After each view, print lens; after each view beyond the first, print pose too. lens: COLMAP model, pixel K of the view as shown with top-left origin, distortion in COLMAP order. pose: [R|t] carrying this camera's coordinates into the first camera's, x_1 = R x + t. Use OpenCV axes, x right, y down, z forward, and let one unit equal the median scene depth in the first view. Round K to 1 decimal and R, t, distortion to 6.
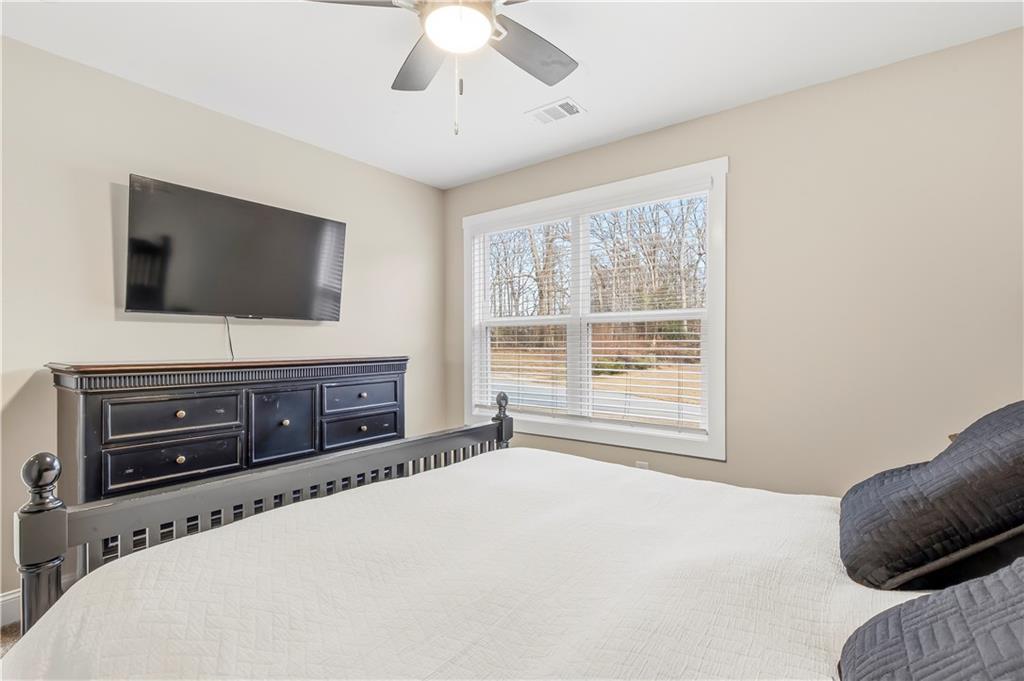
lens RADIAL K [[479.6, 0, 504.3], [0, 479.6, 343.5], [0, 0, 1]] dist [0.012951, -0.003810]
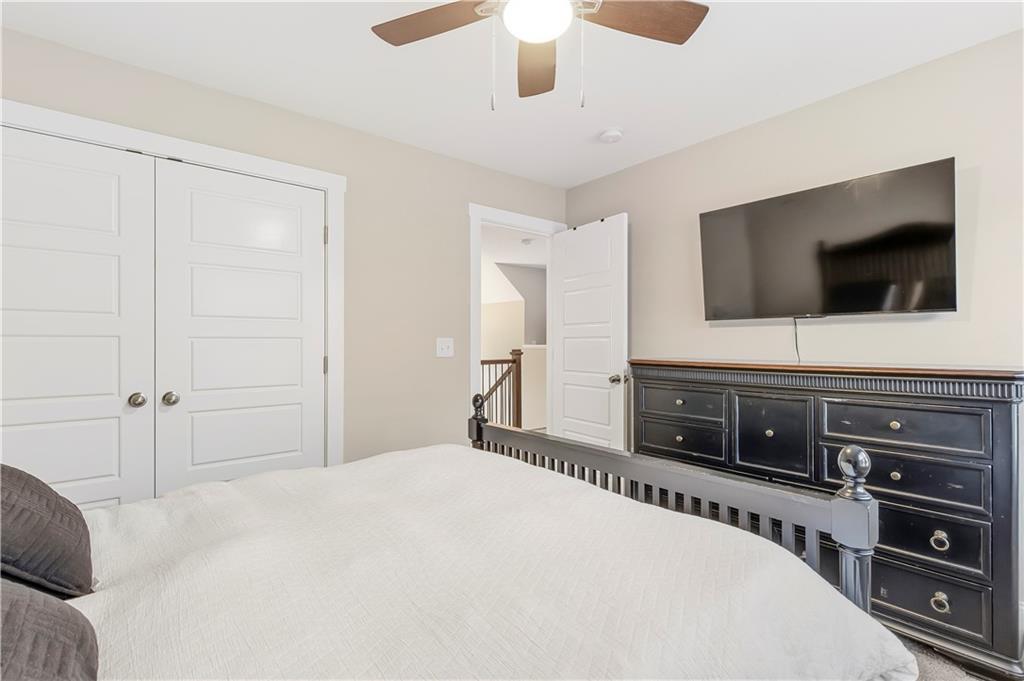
lens RADIAL K [[479.6, 0, 503.7], [0, 479.6, 342.6], [0, 0, 1]] dist [0.012951, -0.003810]
pose [[-0.209677, -0.007376, -0.977743, 0.481437], [-0.001568, 0.999973, -0.007207, 0.001362], [0.977769, 0.000022, -0.209683, 0.629605]]
